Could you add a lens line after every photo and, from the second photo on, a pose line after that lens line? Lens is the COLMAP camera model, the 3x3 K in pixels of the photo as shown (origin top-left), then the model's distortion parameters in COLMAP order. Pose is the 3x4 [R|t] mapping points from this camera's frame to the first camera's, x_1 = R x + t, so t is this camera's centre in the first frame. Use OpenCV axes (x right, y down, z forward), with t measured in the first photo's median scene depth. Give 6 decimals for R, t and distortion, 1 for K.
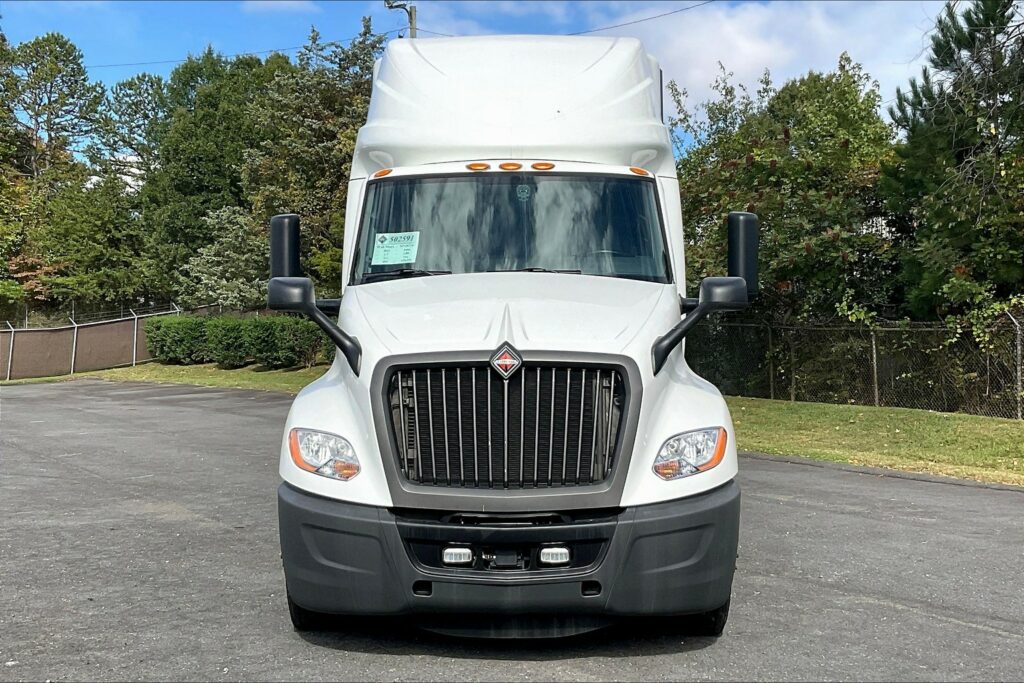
lens RADIAL K [[1359.3, 0, 495.2], [0, 1359.3, 343.8], [0, 0, 1]] dist [0.076341, -0.044099]
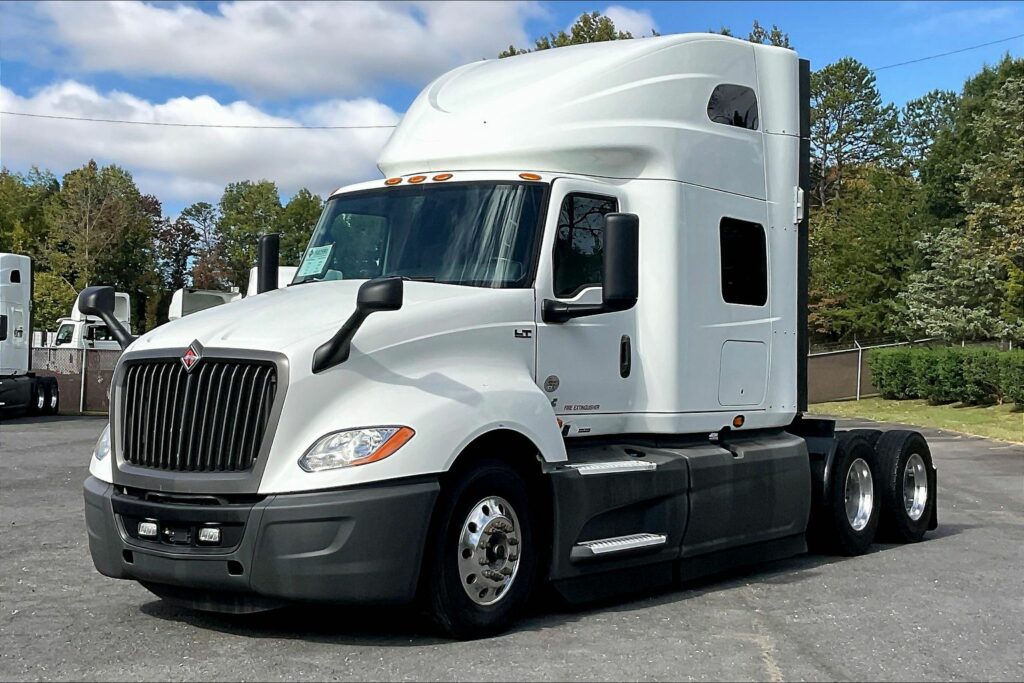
lens RADIAL K [[1463.3, 0, 539.0], [0, 1463.3, 338.2], [0, 0, 1]] dist [0.109504, -0.011568]
pose [[0.843813, -0.001436, -0.536635, 0.201722], [-0.014612, 0.999564, -0.025650, 0.005456], [0.536438, 0.029485, 0.843424, 0.031581]]
